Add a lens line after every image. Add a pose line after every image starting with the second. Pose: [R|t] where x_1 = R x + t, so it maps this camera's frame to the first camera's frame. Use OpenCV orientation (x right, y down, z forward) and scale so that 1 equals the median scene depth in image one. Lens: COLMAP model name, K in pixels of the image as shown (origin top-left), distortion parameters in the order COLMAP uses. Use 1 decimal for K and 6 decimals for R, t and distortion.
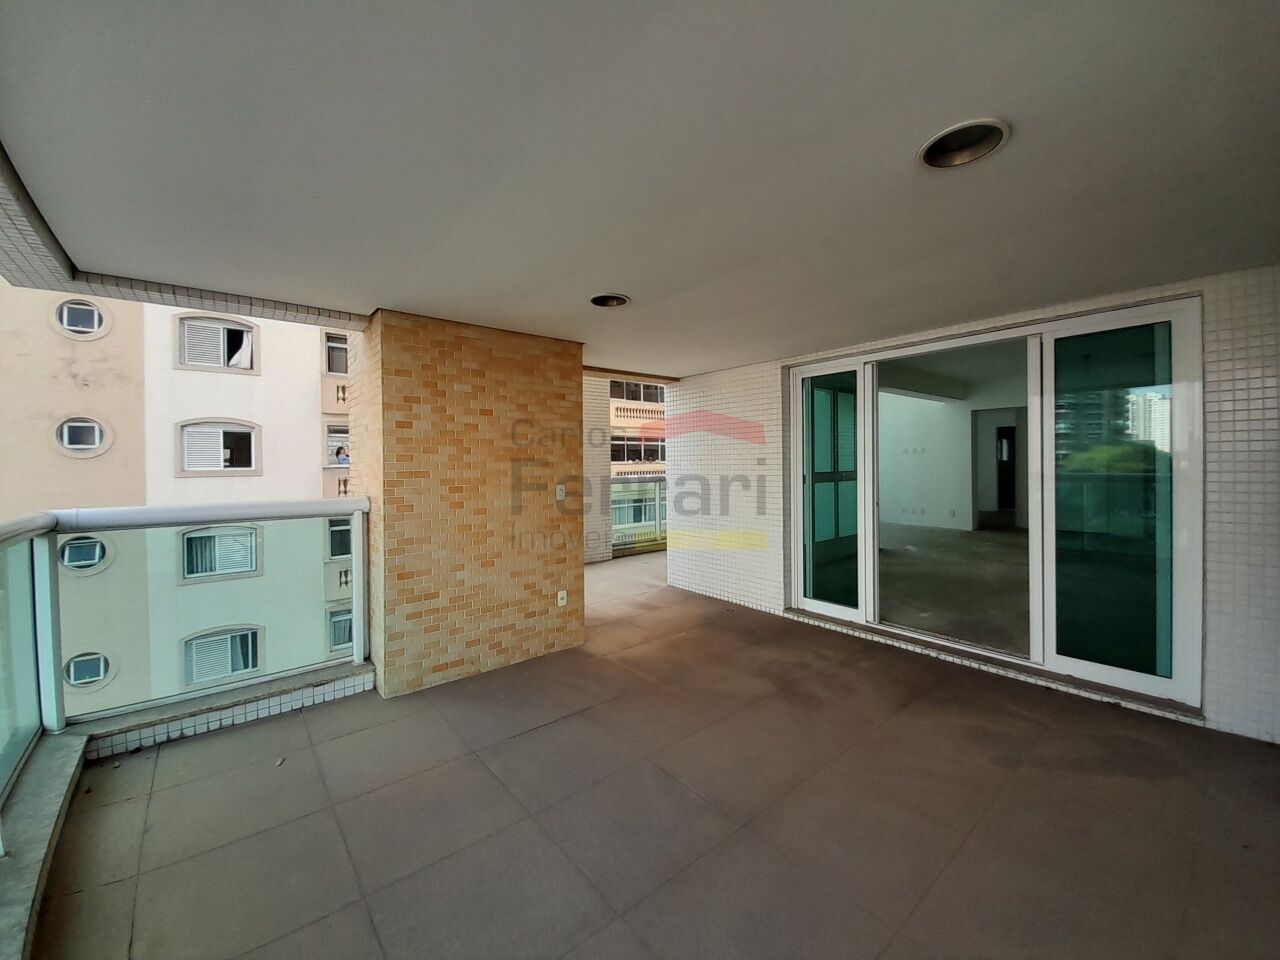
lens RADIAL K [[512.3, 0, 643.7], [0, 512.3, 462.5], [0, 0, 1]] dist [-0.000920, -0.000204]
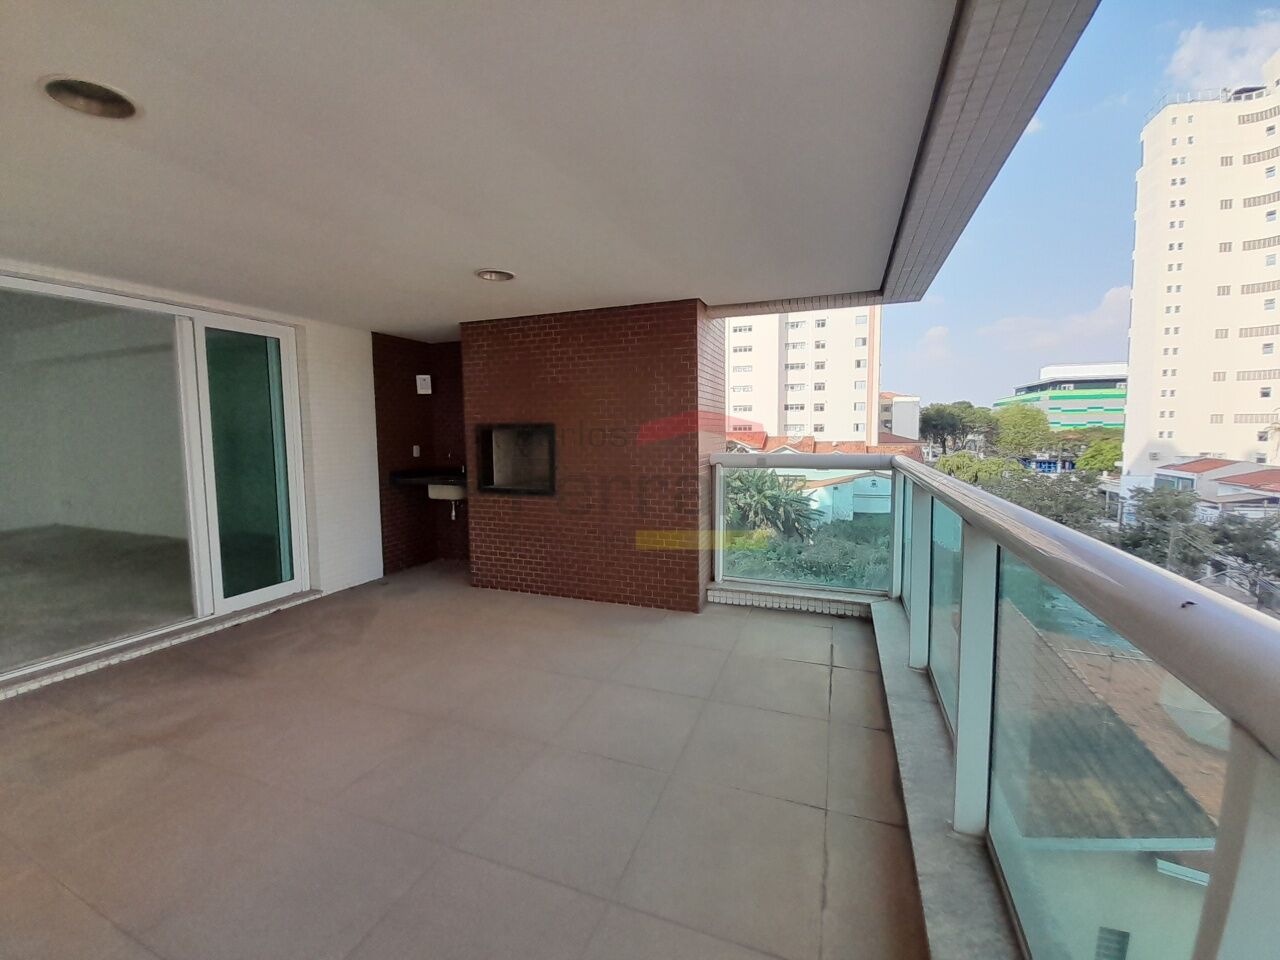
lens RADIAL K [[512.3, 0, 643.7], [0, 512.3, 462.5], [0, 0, 1]] dist [-0.000920, -0.000204]
pose [[-0.468872, -0.041663, 0.882283, -0.660547], [0.018311, 0.998214, 0.056869, 0.012316], [-0.883076, 0.042820, -0.467271, 0.675152]]
